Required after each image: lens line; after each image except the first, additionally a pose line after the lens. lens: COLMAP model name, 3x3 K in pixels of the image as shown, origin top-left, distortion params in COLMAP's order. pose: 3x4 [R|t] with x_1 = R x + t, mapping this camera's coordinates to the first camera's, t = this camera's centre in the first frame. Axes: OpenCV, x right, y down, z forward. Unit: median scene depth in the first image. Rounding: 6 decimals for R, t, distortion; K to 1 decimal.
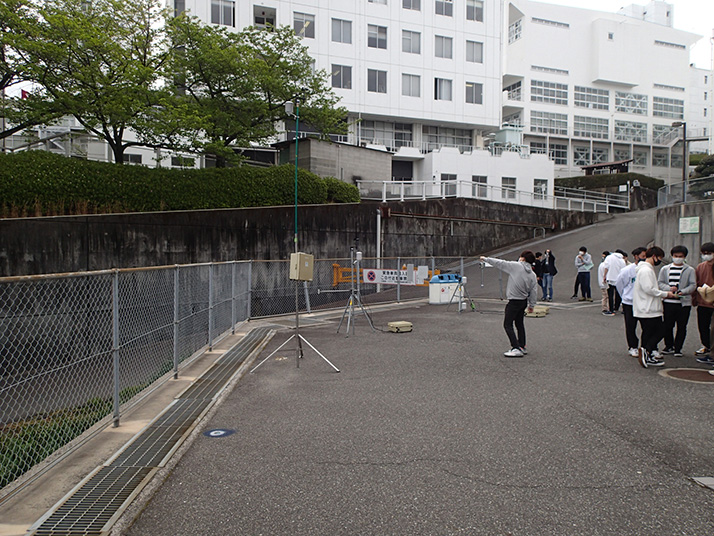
lens RADIAL K [[538.8, 0, 360.6], [0, 538.8, 262.1], [0, 0, 1]] dist [0.013120, -0.001112]
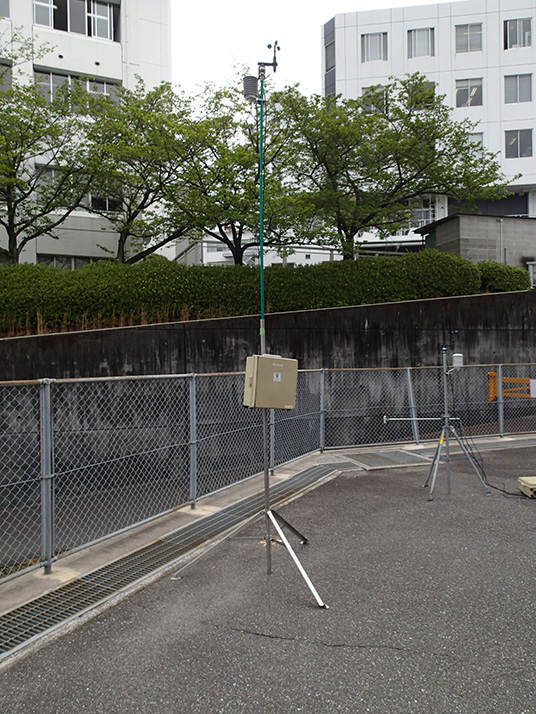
lens RADIAL K [[537.3, 0, 272.6], [0, 537.3, 361.9], [0, 0, 1]] dist [0.014614, -0.004935]
pose [[0.876483, -0.014542, -0.481213, 0.044567], [0.007351, 0.999831, -0.016825, -0.000495], [0.481376, 0.011209, 0.876442, 0.168821]]
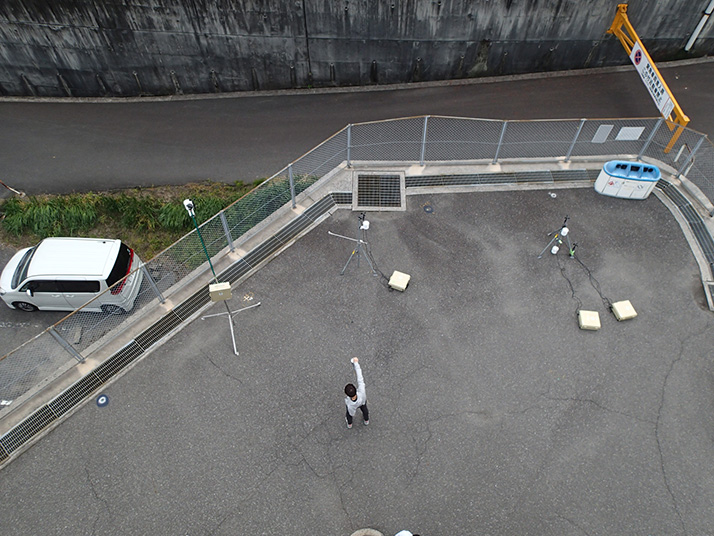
lens RADIAL K [[538.8, 0, 360.6], [0, 538.8, 262.1], [0, 0, 1]] dist [0.013120, -0.001112]
pose [[0.691775, 0.594013, -0.410605, 0.198353], [-0.020711, 0.584702, 0.810983, -0.350371], [0.721816, -0.552514, 0.416785, 0.227903]]
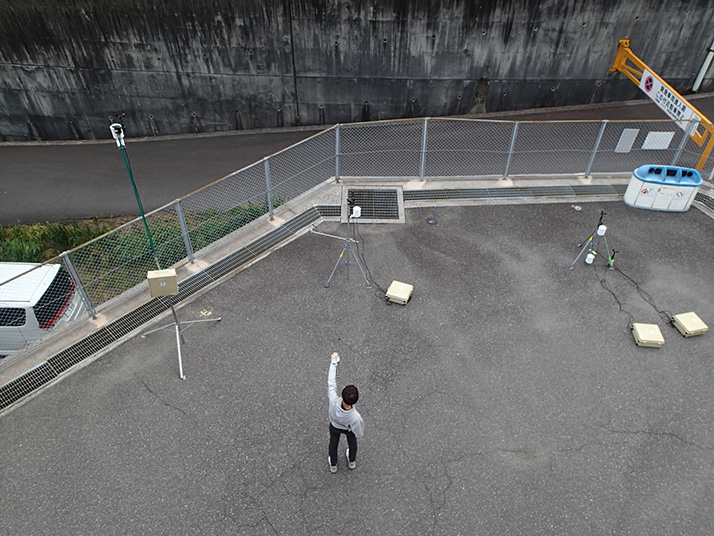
lens RADIAL K [[538.8, 0, 360.6], [0, 538.8, 262.1], [0, 0, 1]] dist [0.013120, -0.001112]
pose [[0.699167, 0.485820, -0.524542, 0.204672], [-0.027972, 0.751694, 0.658919, -0.215477], [0.714411, -0.446022, 0.539149, 0.229024]]
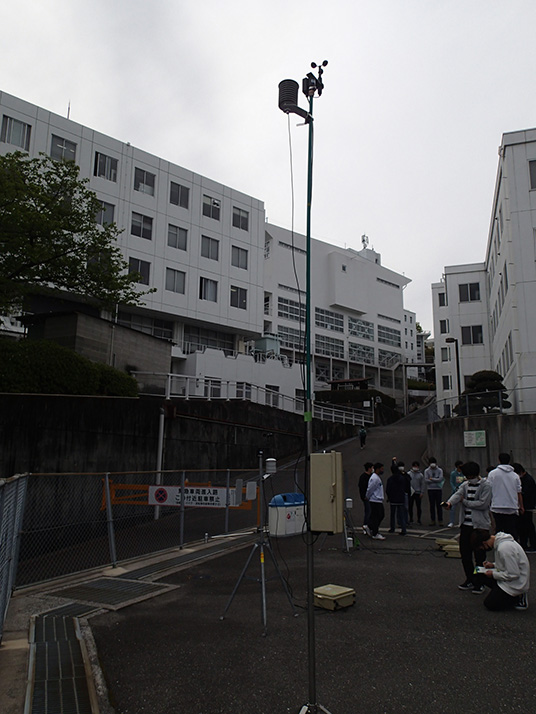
lens RADIAL K [[537.3, 0, 272.6], [0, 537.3, 361.9], [0, 0, 1]] dist [0.014614, -0.004935]
pose [[0.939411, 0.073923, 0.334728, -0.083307], [-0.002924, 0.978163, -0.207816, -0.000326], [-0.342781, 0.194246, 0.919114, 0.208092]]
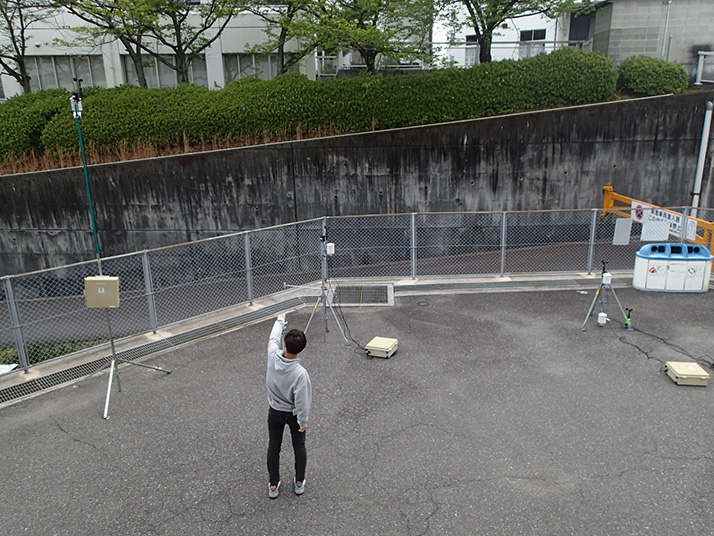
lens RADIAL K [[538.8, 0, 360.6], [0, 538.8, 262.1], [0, 0, 1]] dist [0.013120, -0.001112]
pose [[0.675145, 0.183511, -0.714495, 0.251034], [0.008093, 0.966663, 0.255925, -0.081794], [0.737641, -0.178569, 0.651152, 0.230418]]
